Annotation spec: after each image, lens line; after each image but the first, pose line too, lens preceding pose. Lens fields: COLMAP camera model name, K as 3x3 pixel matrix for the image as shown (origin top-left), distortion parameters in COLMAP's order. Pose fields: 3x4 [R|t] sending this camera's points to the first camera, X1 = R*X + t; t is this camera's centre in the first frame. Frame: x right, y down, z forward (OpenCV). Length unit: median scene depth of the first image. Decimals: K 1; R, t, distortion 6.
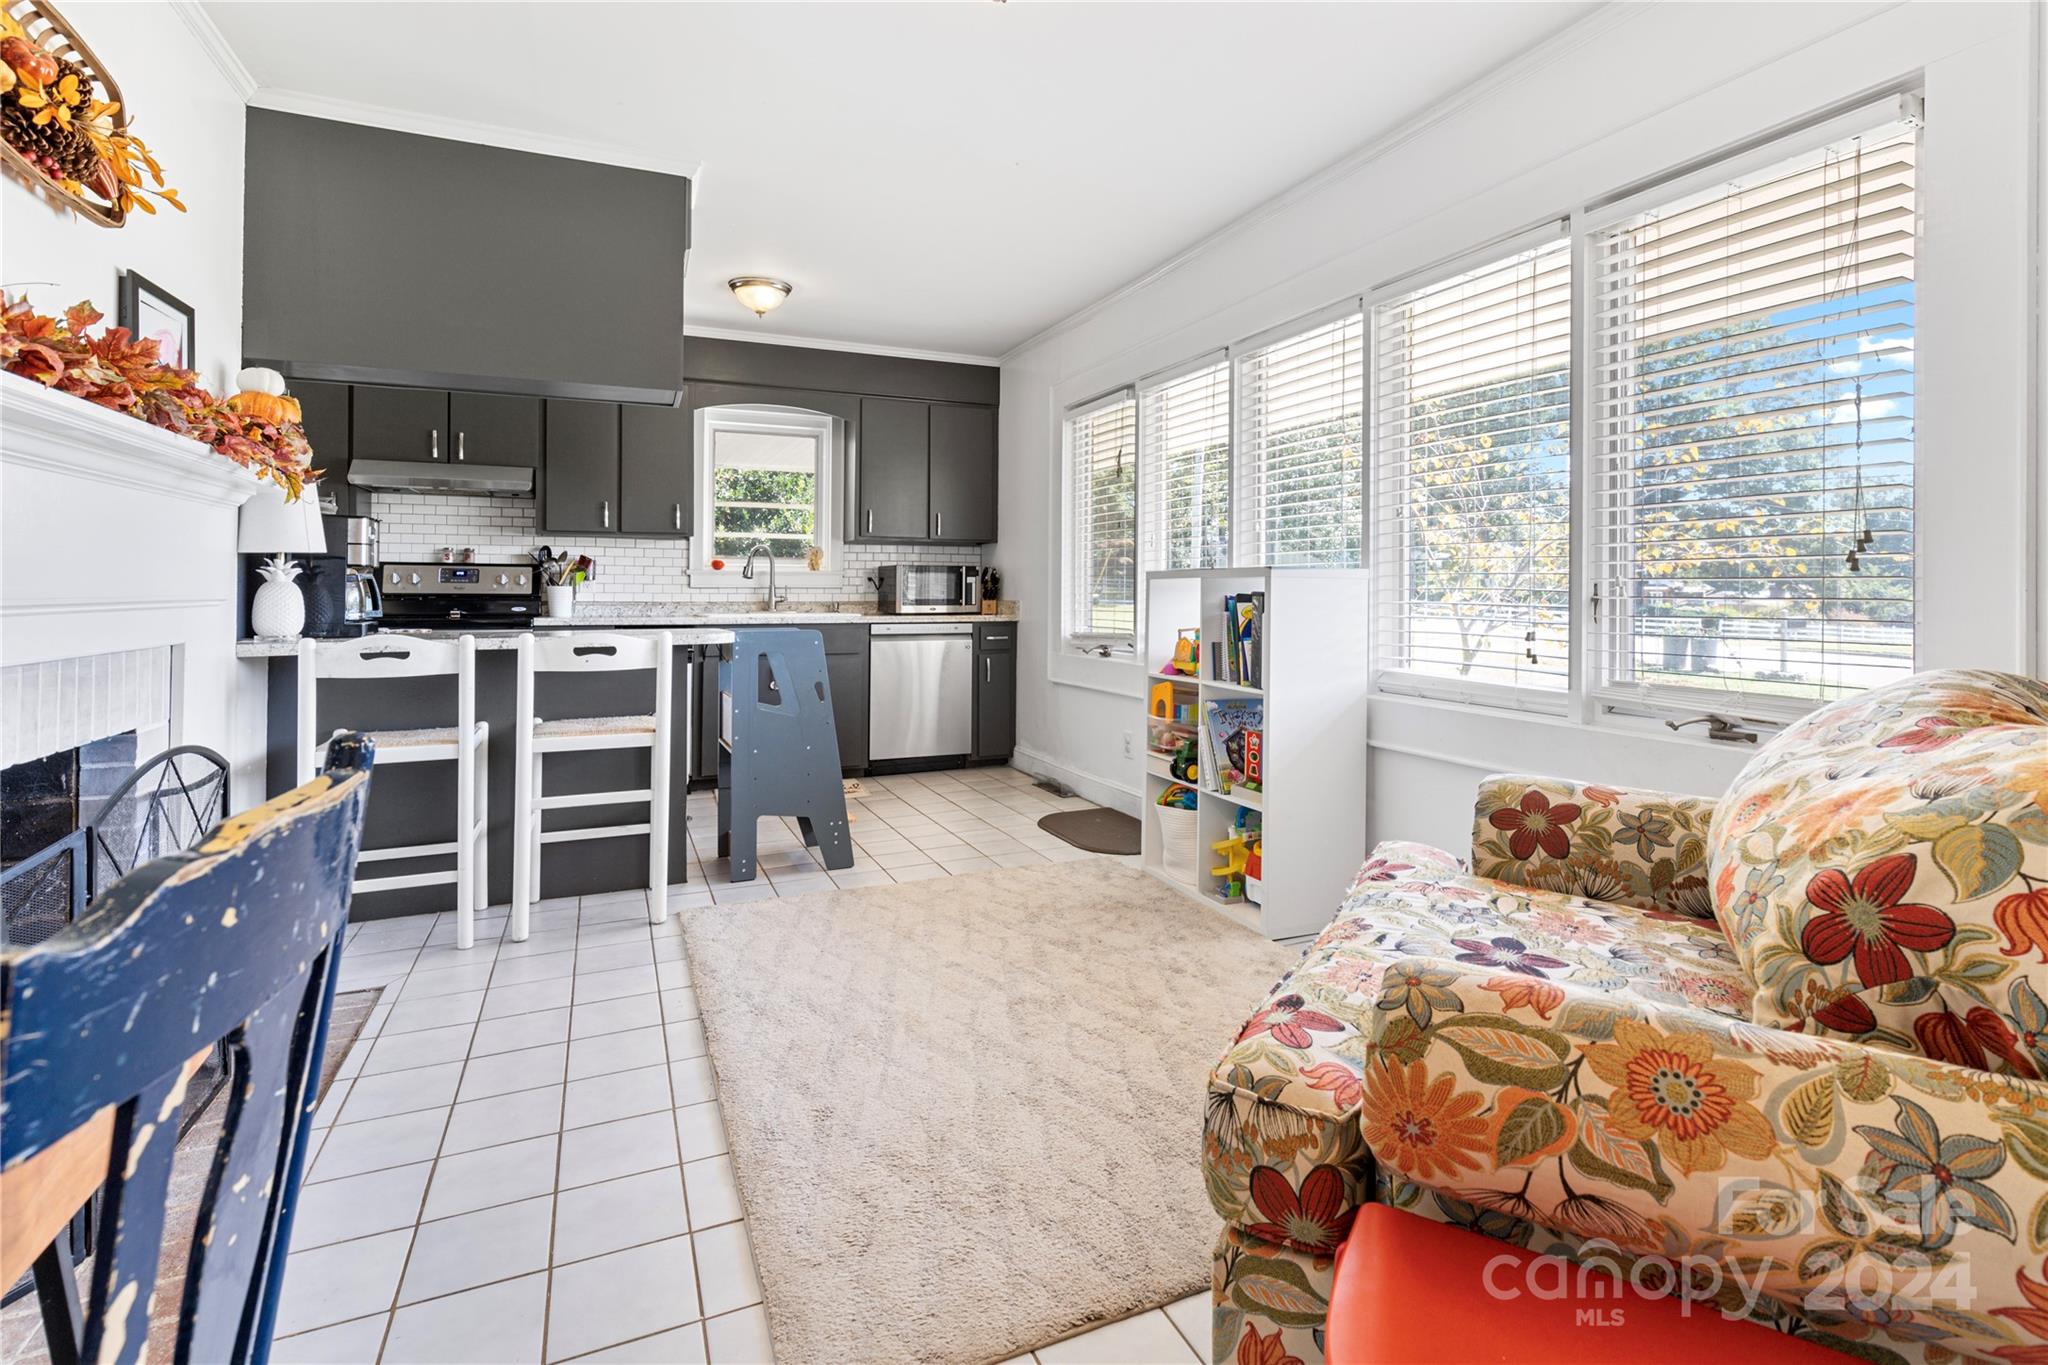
lens RADIAL K [[984.2, 0, 1027.2], [0, 984.2, 588.3], [0, 0, 1]] dist [0.009806, 0.000304]
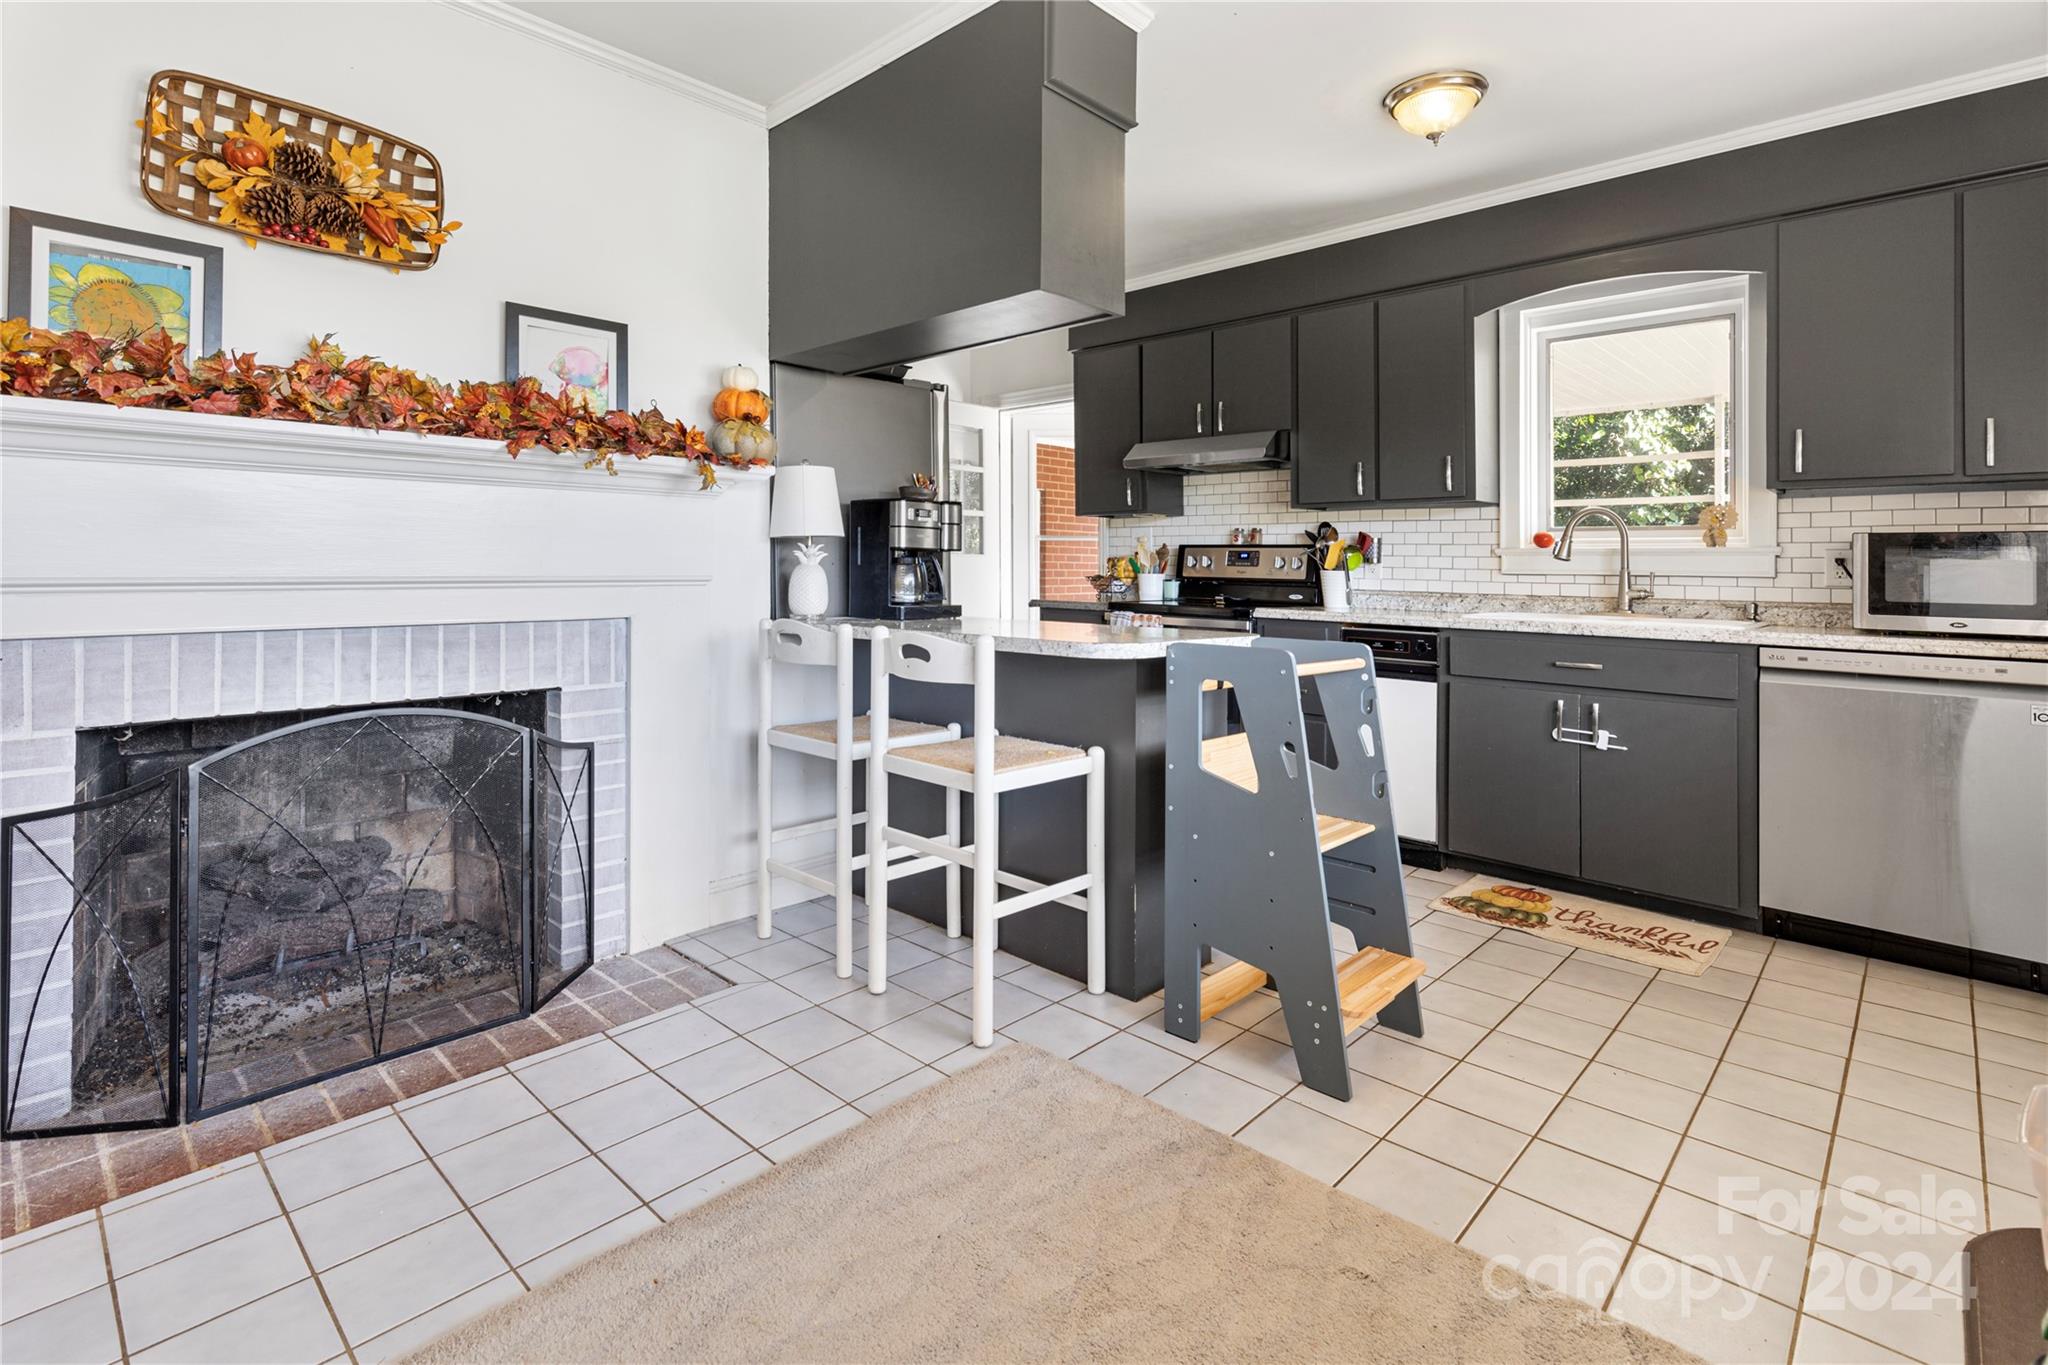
lens RADIAL K [[969.0, 0, 1017.0], [0, 969.0, 564.2], [0, 0, 1]] dist [0.002675, 0.000174]
pose [[0.398630, -0.000243, -0.917112, 0.161543], [-0.008701, 0.999954, -0.004046, -0.002069], [0.917071, 0.009593, 0.398609, 0.438820]]
